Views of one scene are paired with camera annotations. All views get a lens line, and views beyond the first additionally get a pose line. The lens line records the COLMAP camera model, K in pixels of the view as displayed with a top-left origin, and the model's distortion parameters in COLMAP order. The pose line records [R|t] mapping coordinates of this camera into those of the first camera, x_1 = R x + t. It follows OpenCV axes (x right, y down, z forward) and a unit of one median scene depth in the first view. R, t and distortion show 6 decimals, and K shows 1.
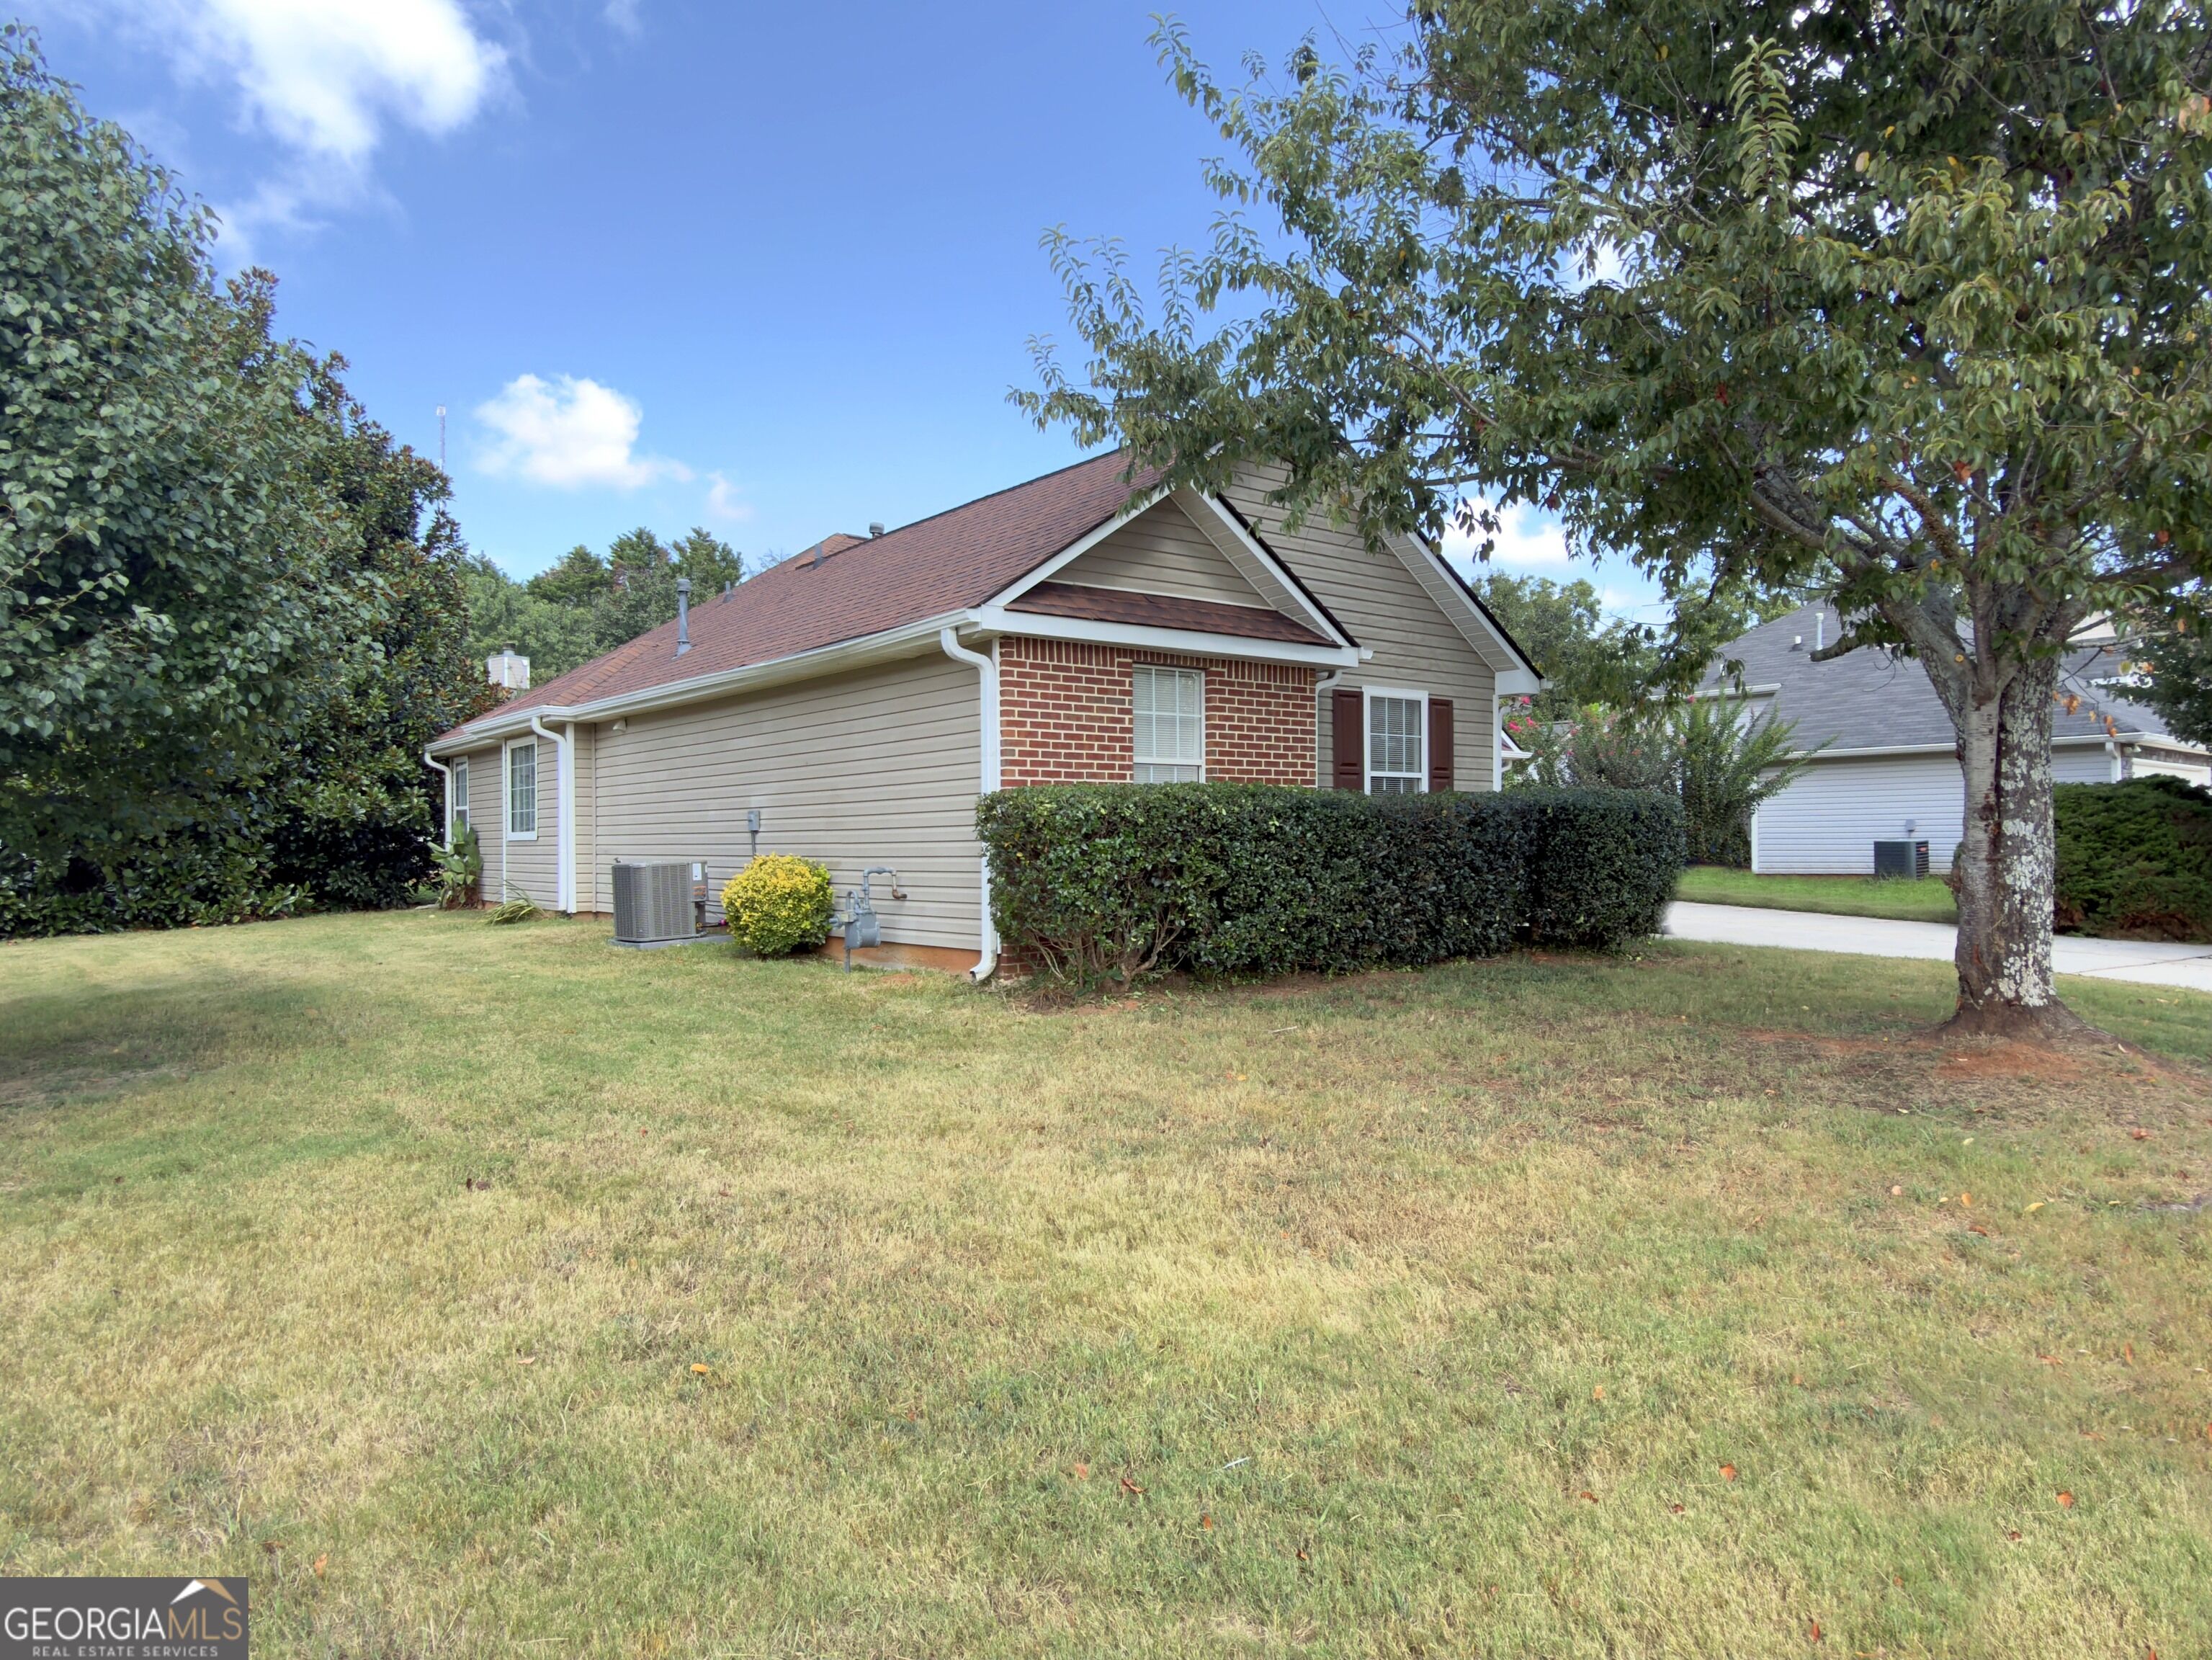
lens RADIAL K [[1382.1, 0, 1106.0], [0, 1382.1, 830.0], [0, 0, 1]] dist [-0.005810, 0.000097]
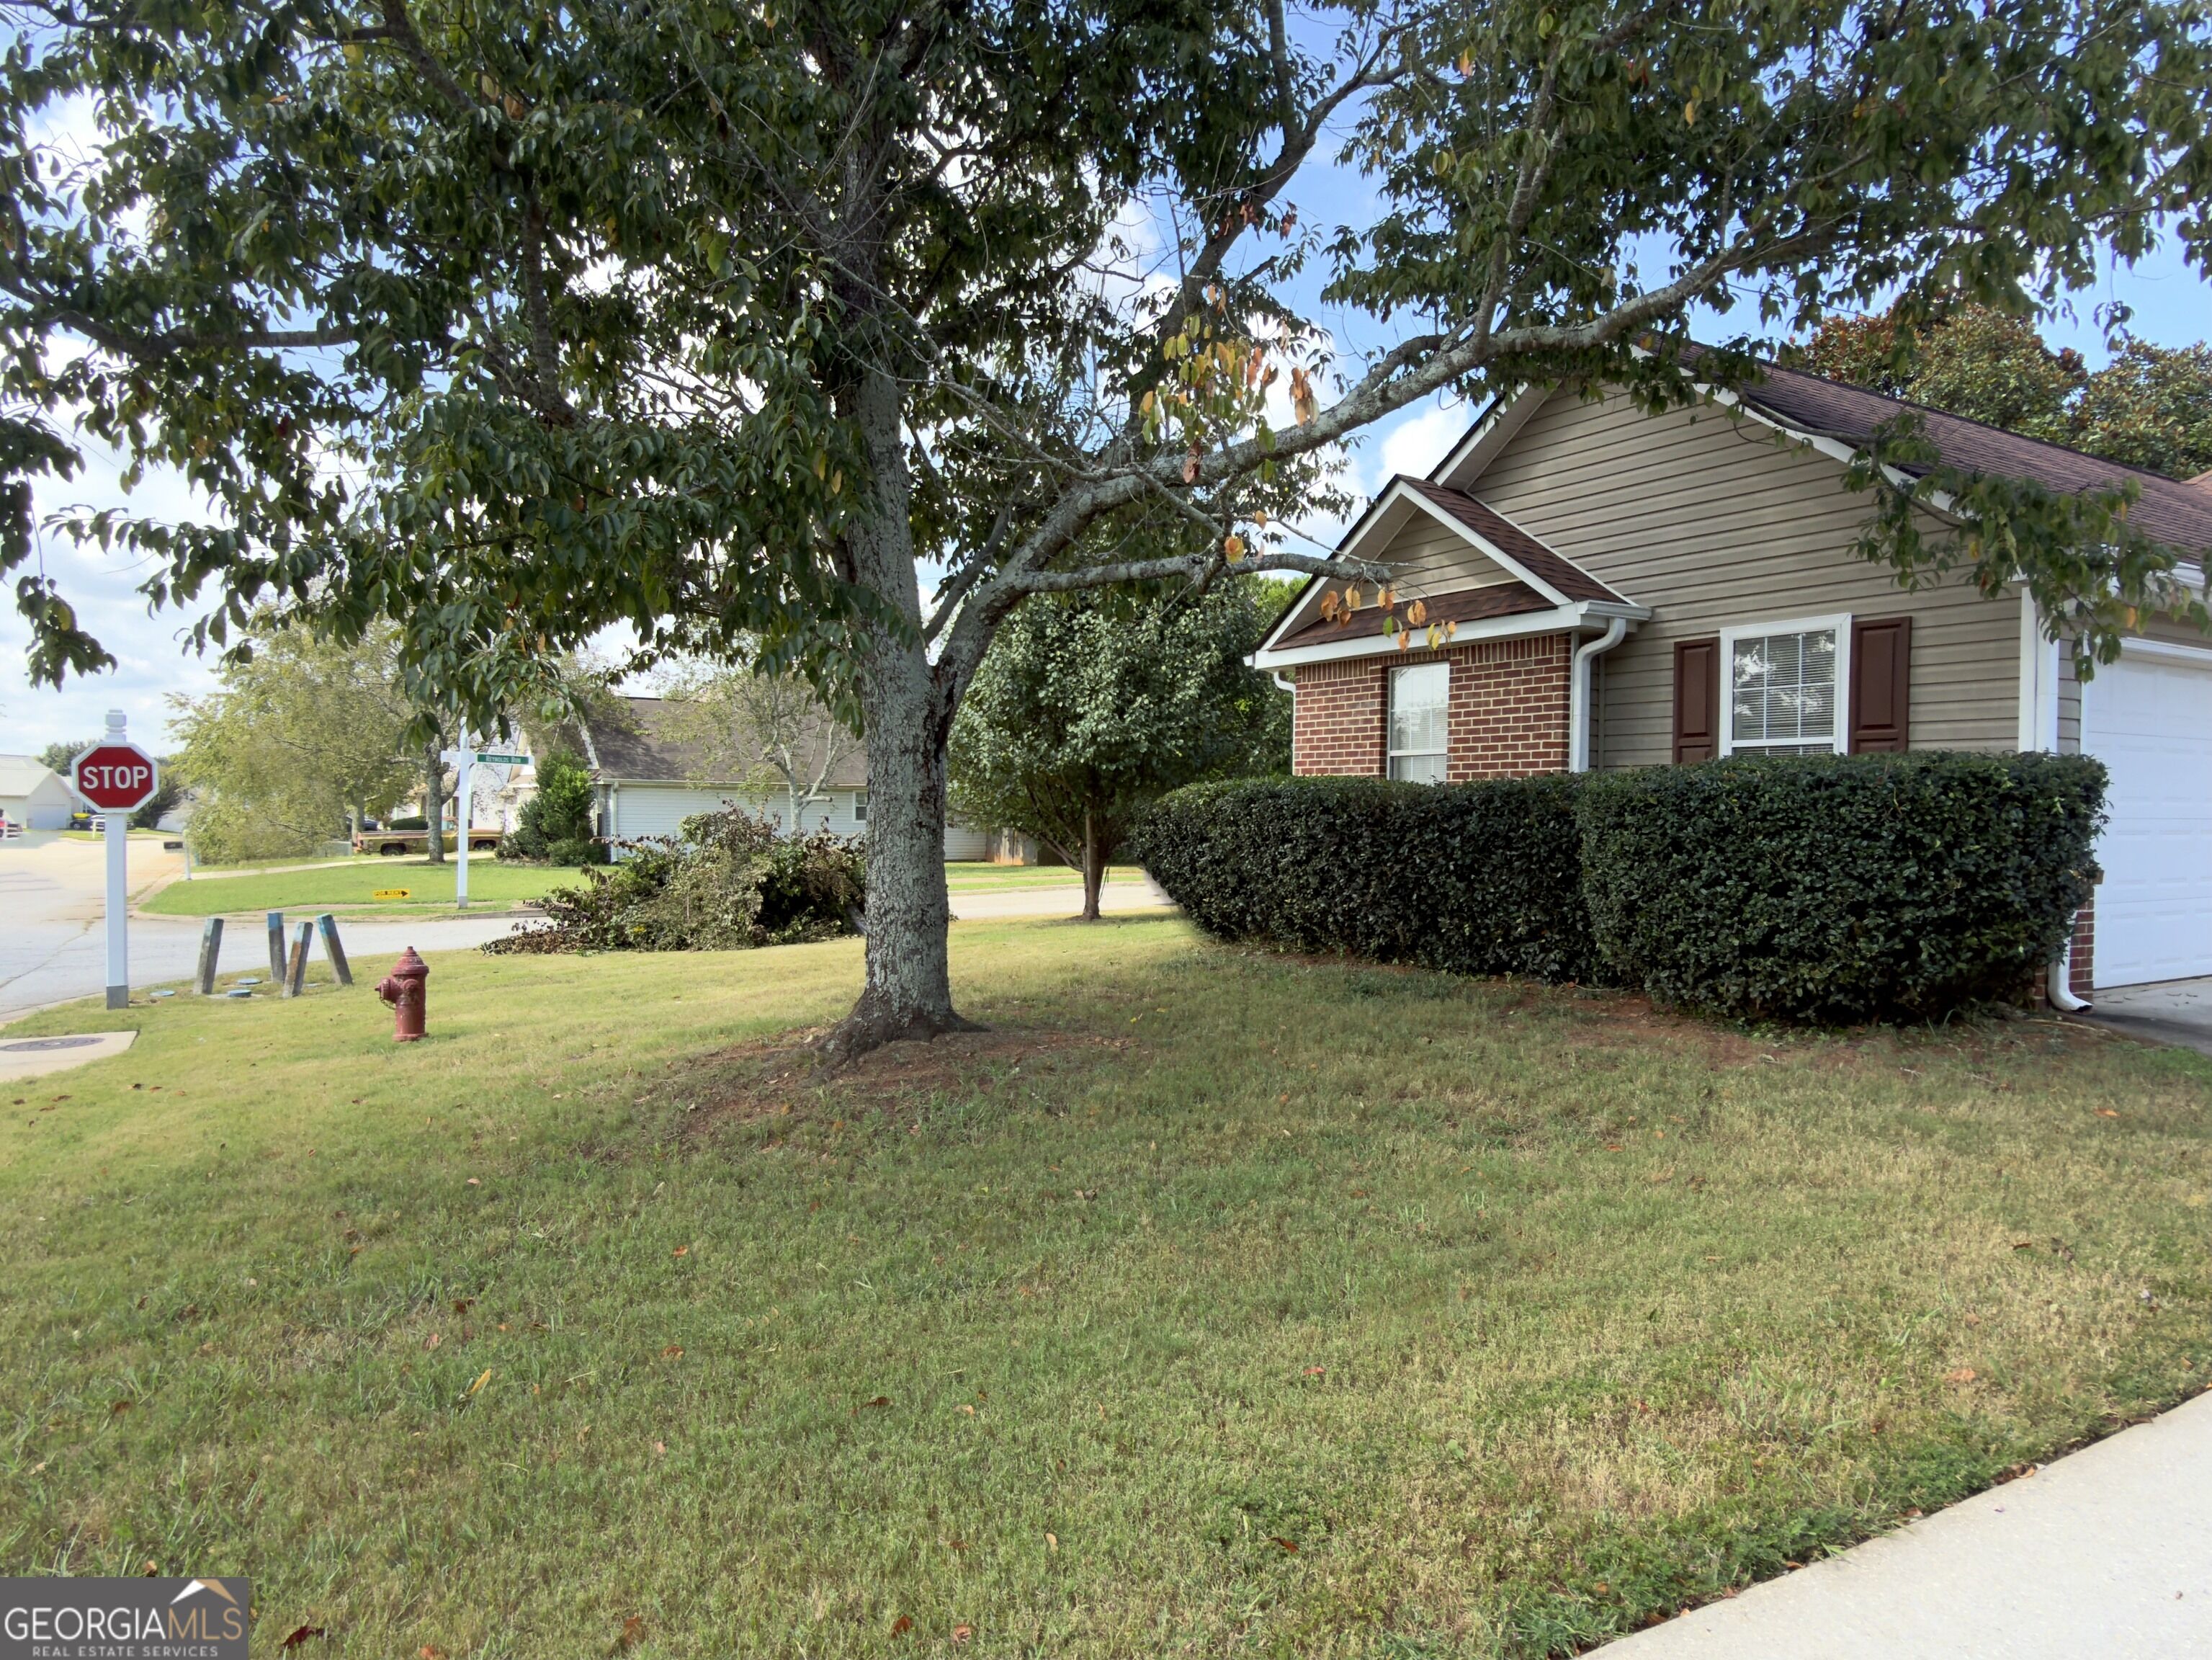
lens RADIAL K [[1382.1, 0, 1106.0], [0, 1382.1, 830.0], [0, 0, 1]] dist [-0.005810, 0.000097]
pose [[-0.122126, 0.021470, -0.992282, 0.967087], [0.002866, 0.999769, 0.021279, -0.011383], [0.992510, -0.000245, -0.122160, 0.759399]]
